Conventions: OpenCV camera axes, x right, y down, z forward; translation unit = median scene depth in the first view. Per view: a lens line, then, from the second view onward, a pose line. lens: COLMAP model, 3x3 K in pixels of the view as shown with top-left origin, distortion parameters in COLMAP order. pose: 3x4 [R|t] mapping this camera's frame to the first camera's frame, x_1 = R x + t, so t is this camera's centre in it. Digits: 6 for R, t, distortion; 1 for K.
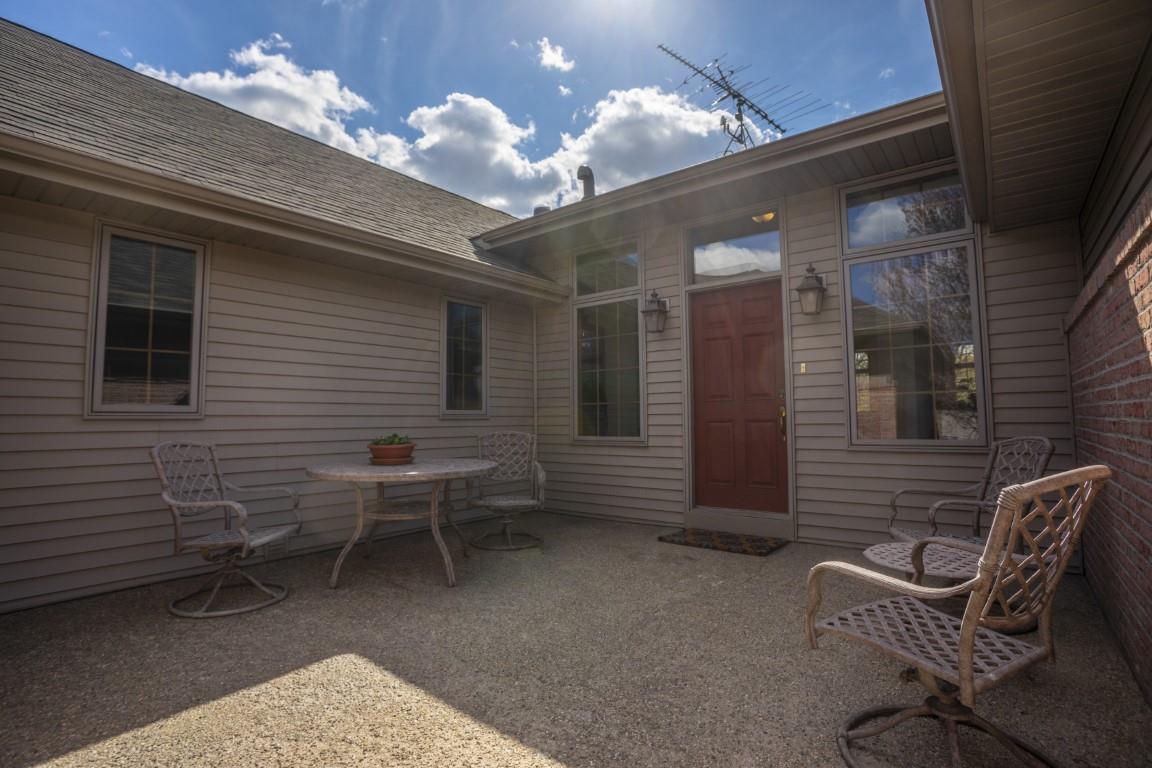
lens RADIAL K [[581.9, 0, 563.0], [0, 581.9, 381.5], [0, 0, 1]] dist [-0.083066, 0.037932]
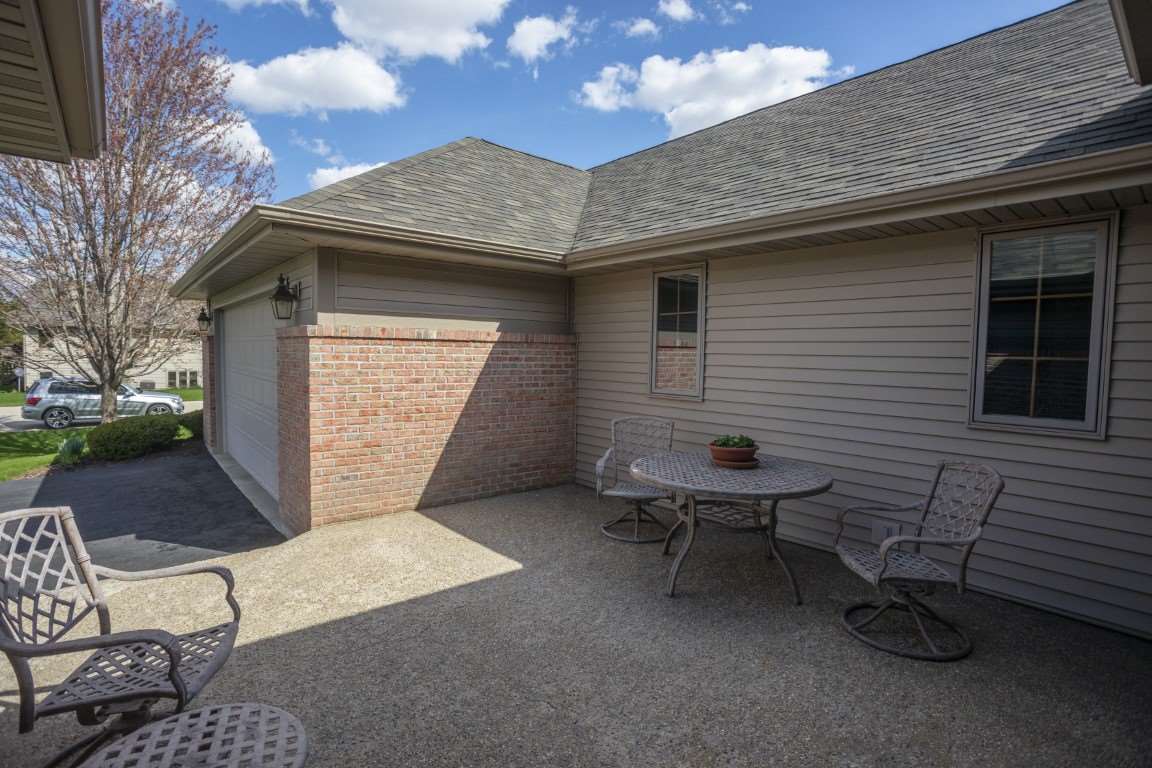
lens RADIAL K [[581.9, 0, 563.0], [0, 581.9, 381.5], [0, 0, 1]] dist [-0.083066, 0.037932]
pose [[-0.239404, 0.036877, -0.970220, 0.794781], [0.038925, 0.998840, 0.028360, -0.034884], [0.970139, -0.030976, -0.240562, 1.116356]]
